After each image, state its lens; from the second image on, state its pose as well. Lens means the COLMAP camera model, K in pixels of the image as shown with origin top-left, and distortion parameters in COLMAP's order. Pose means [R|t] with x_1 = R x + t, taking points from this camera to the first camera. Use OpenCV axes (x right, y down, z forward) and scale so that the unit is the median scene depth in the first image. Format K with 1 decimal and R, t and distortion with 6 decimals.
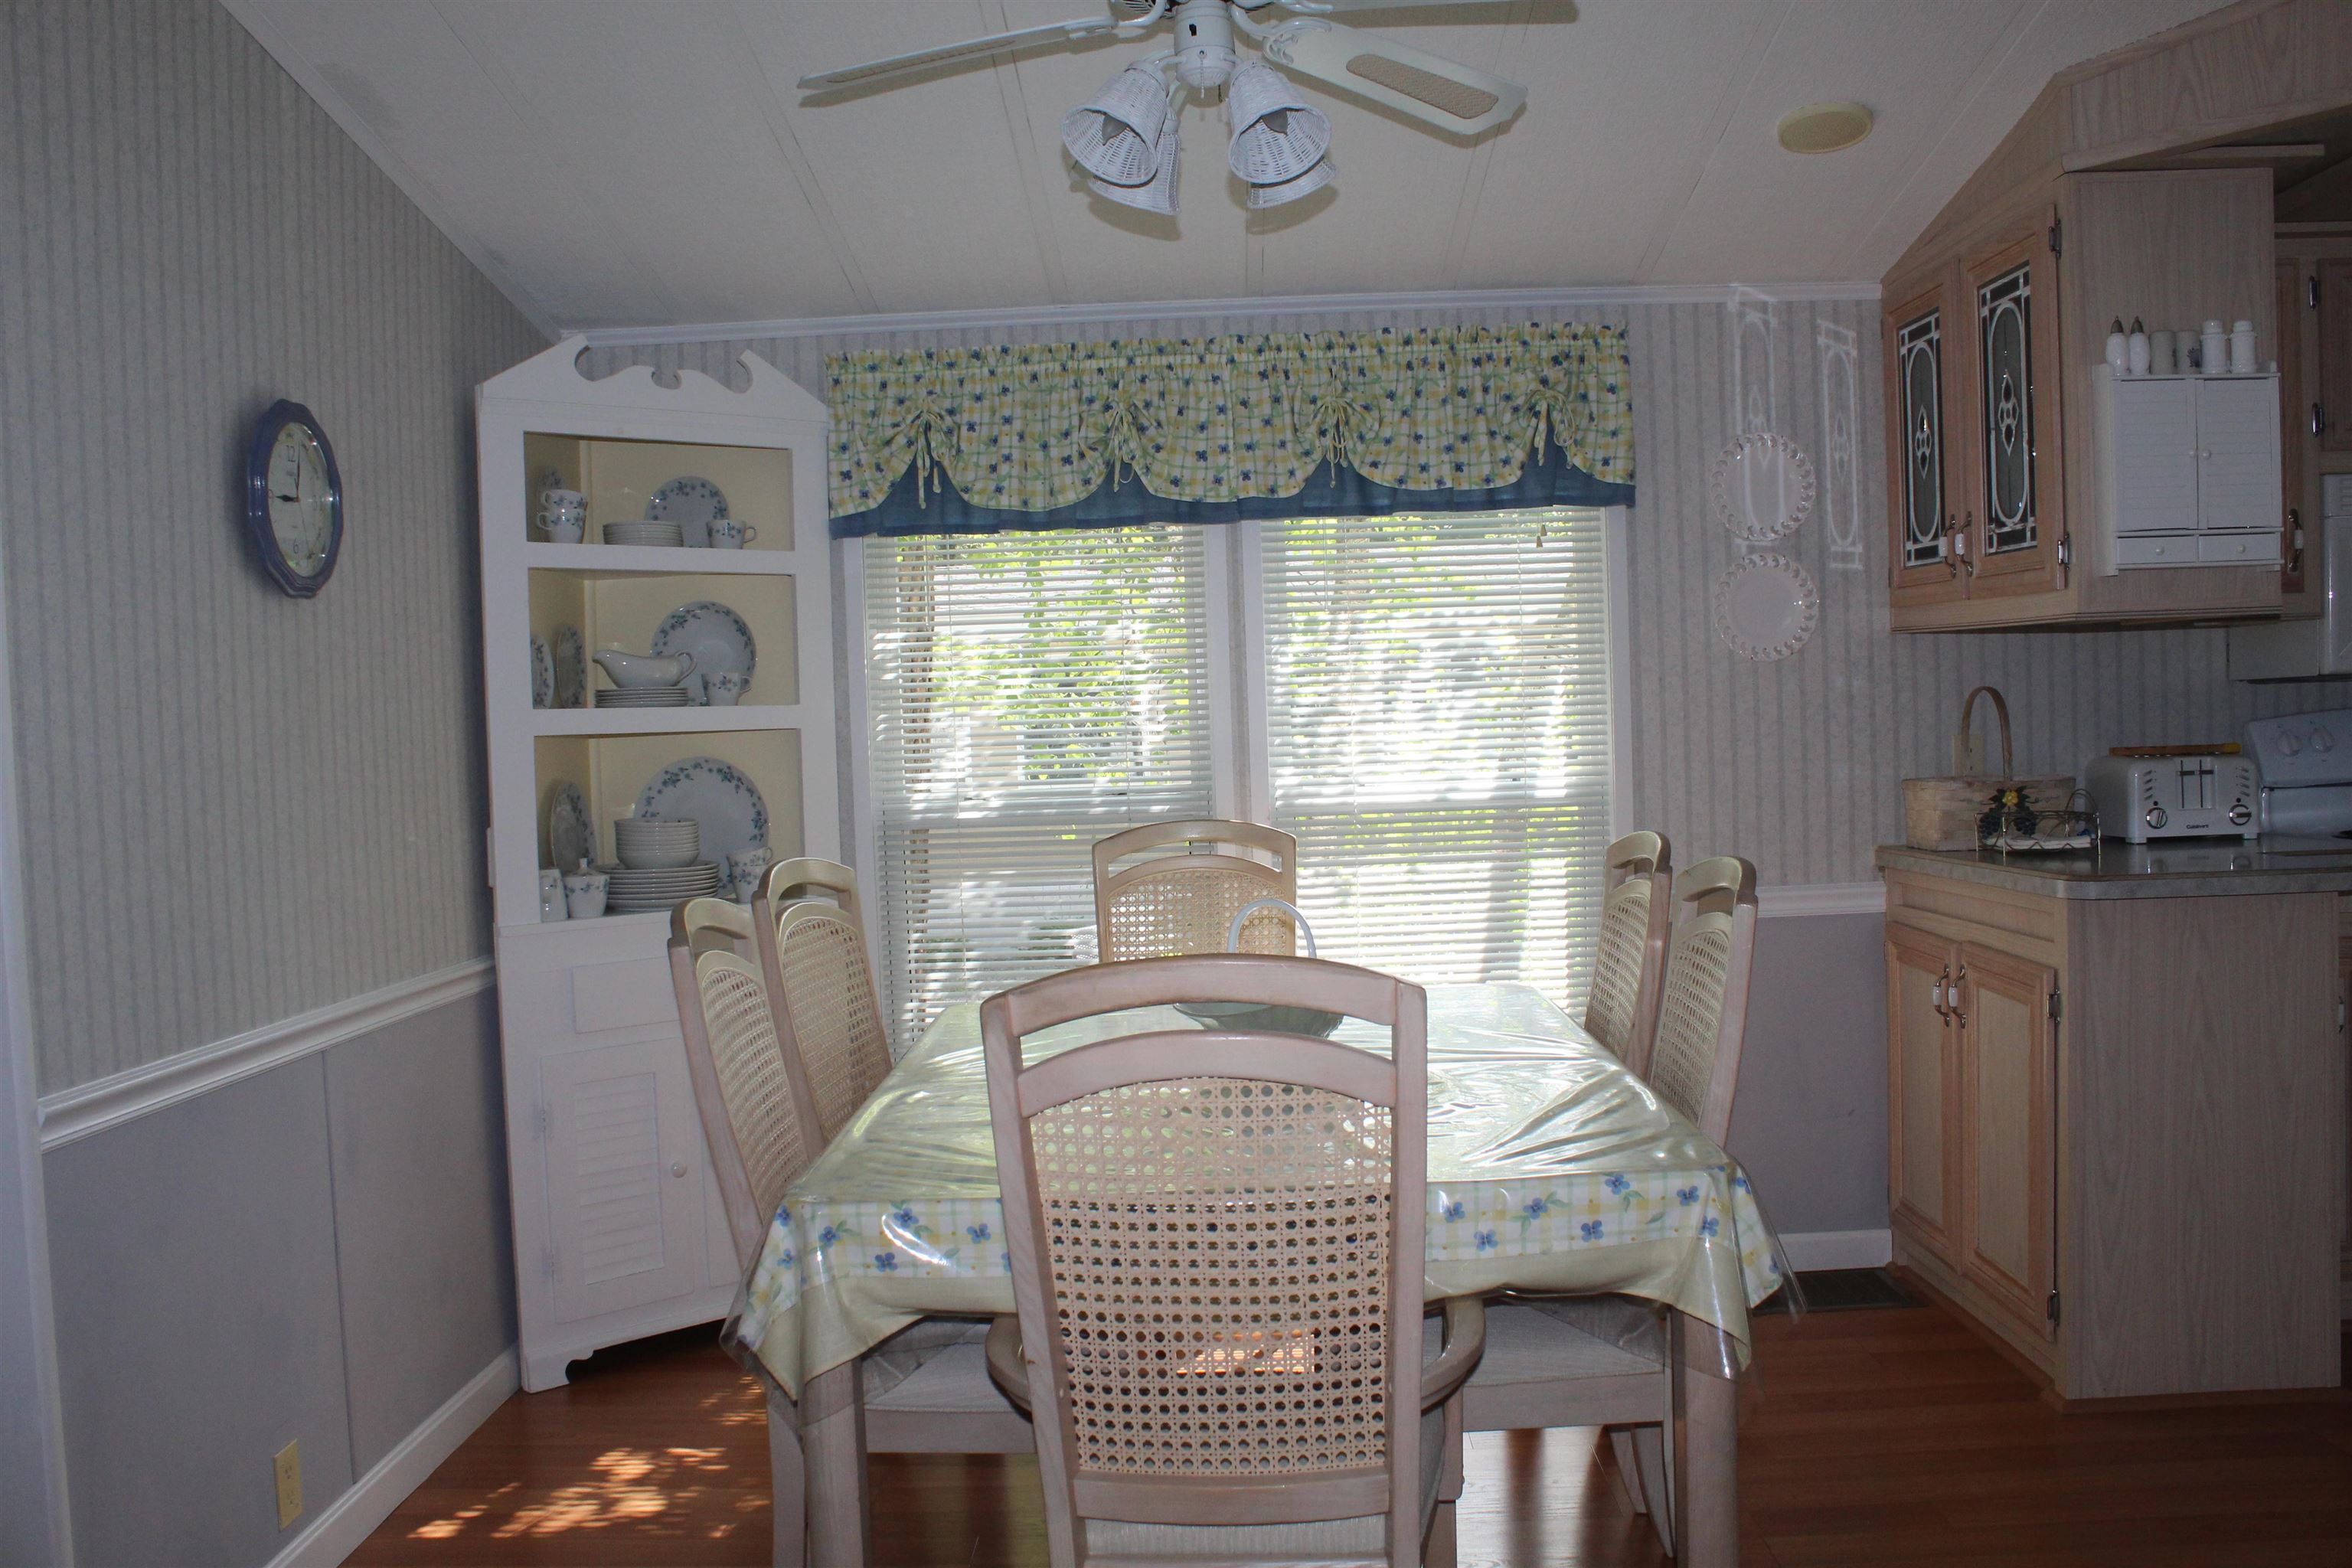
lens RADIAL K [[1948.1, 0, 1176.0], [0, 1948.1, 784.0], [0, 0, 1]] dist [-0.169268, 0.150016]
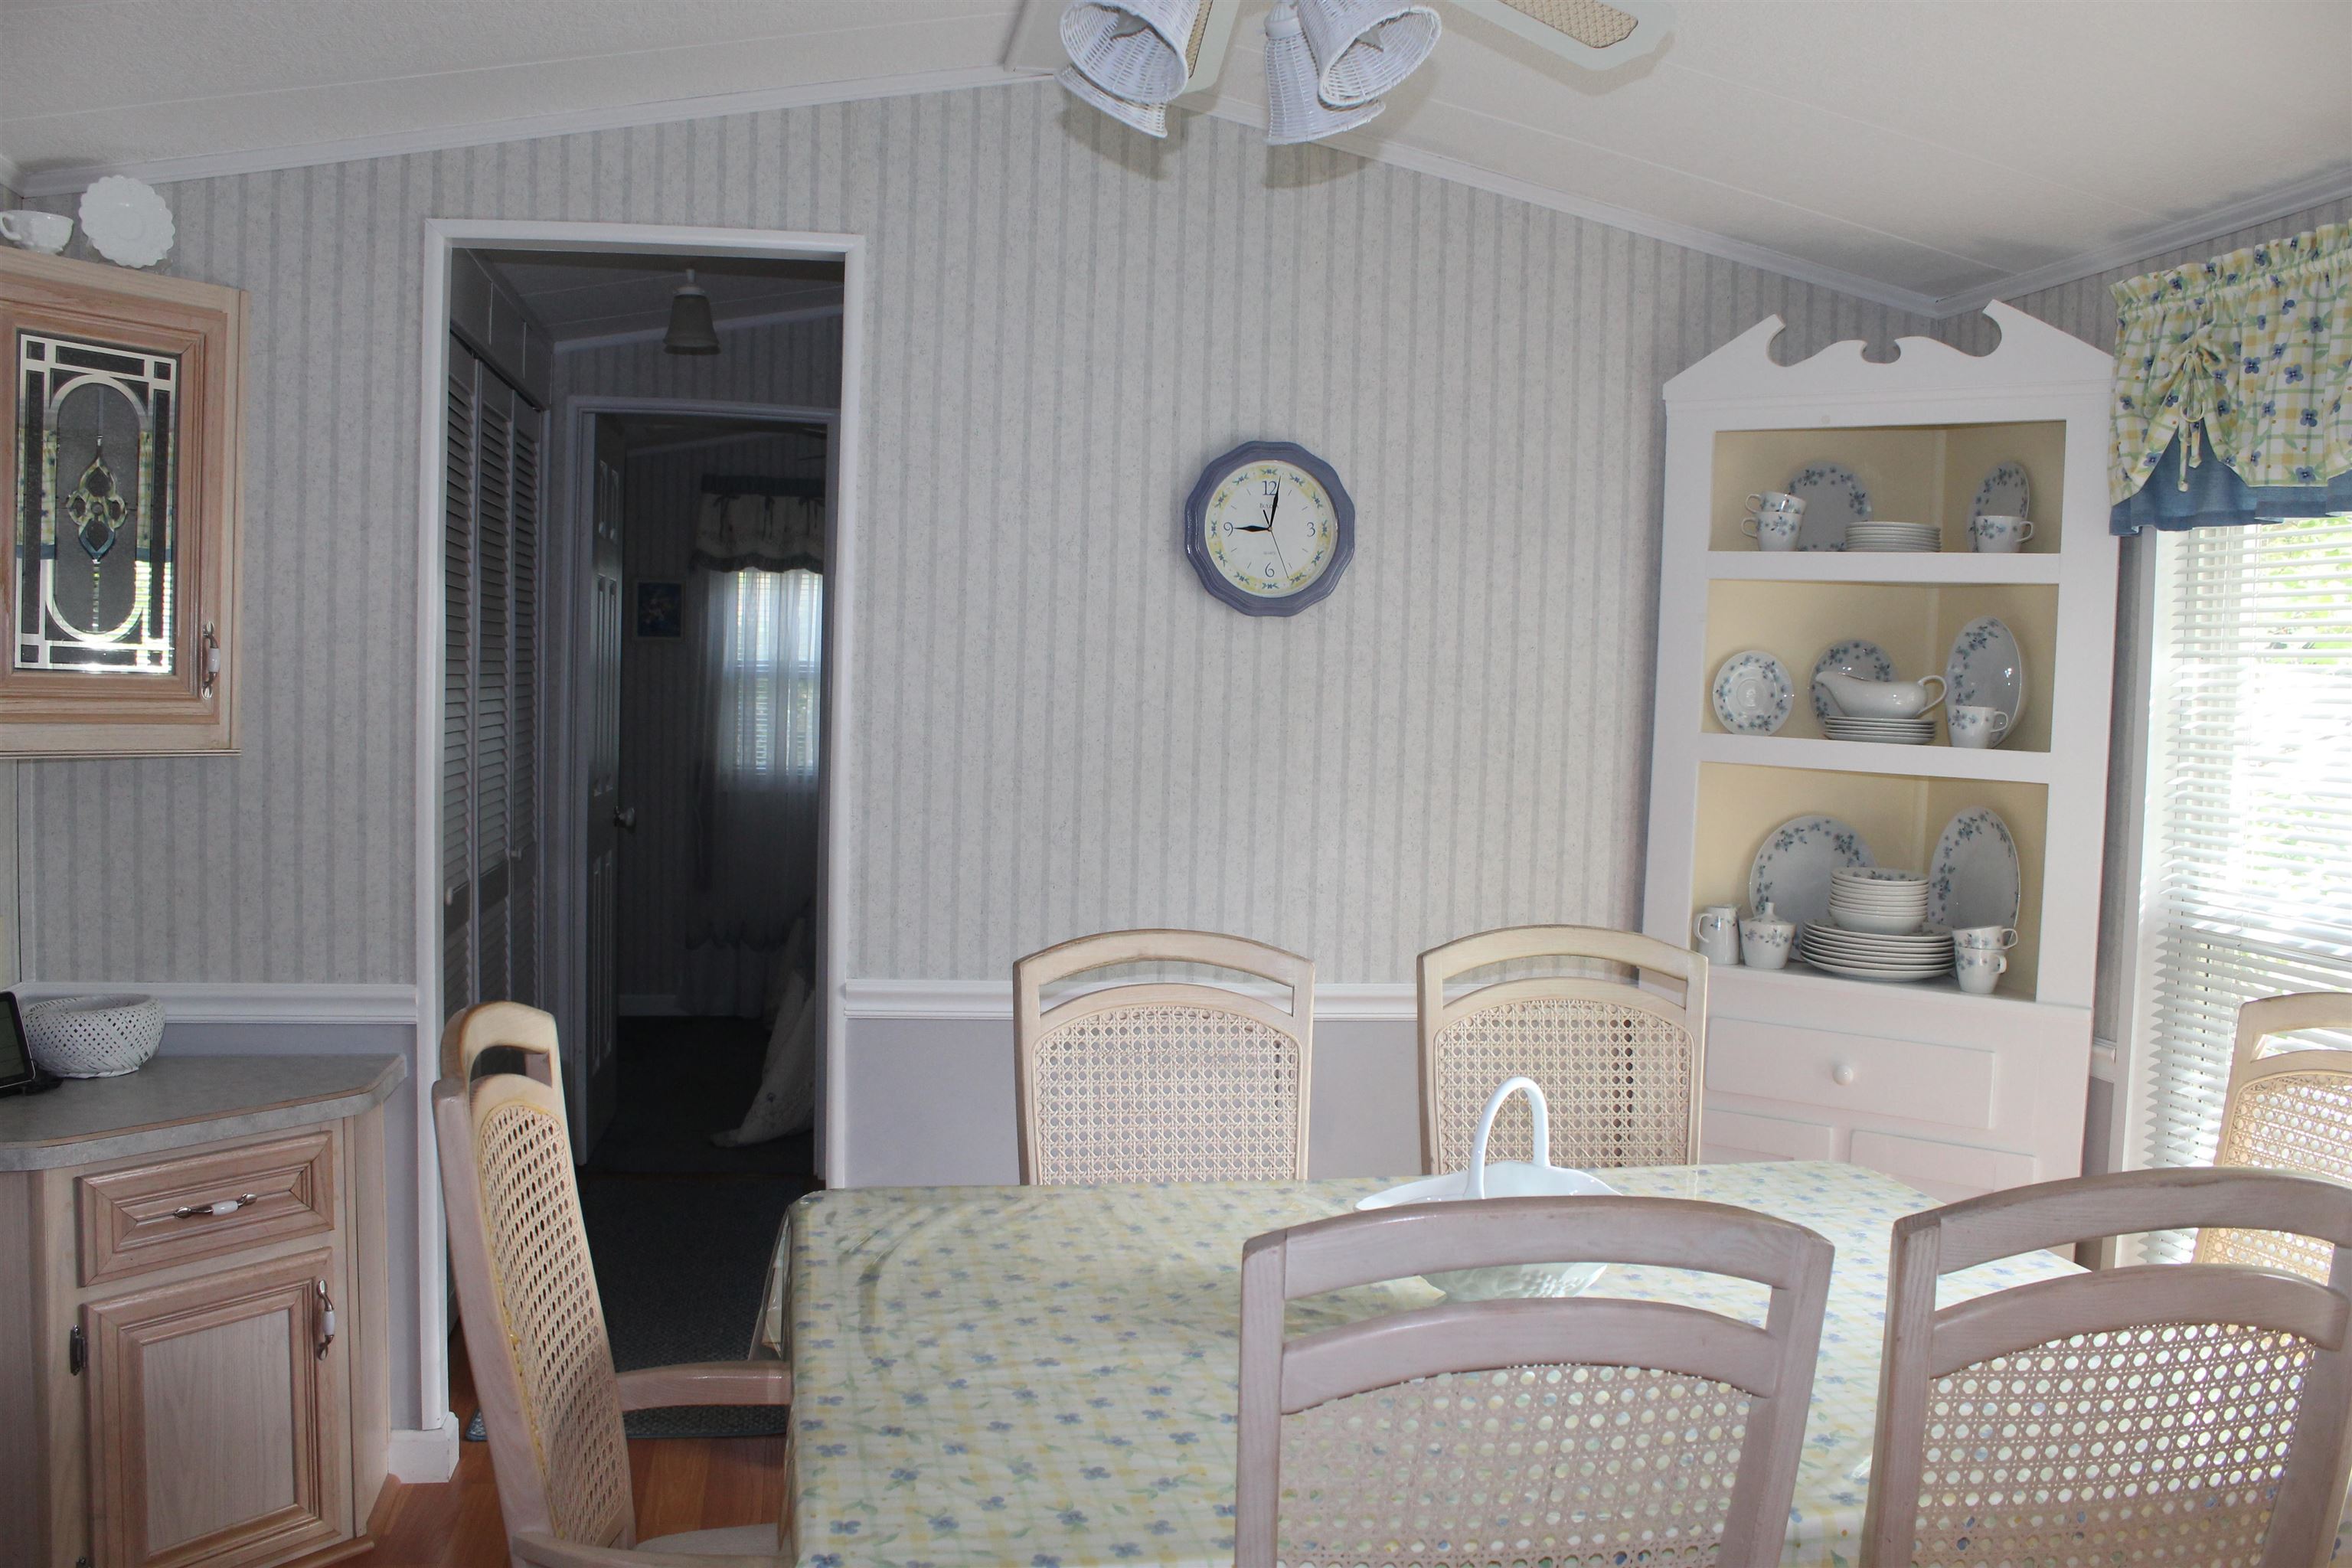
lens RADIAL K [[1948.1, 0, 1176.0], [0, 1948.1, 784.0], [0, 0, 1]] dist [-0.169268, 0.150016]
pose [[0.208346, 0.097411, -0.973192, 0.536681], [-0.077009, 0.993573, 0.082964, -0.074208], [0.975019, 0.057659, 0.214508, 0.573279]]
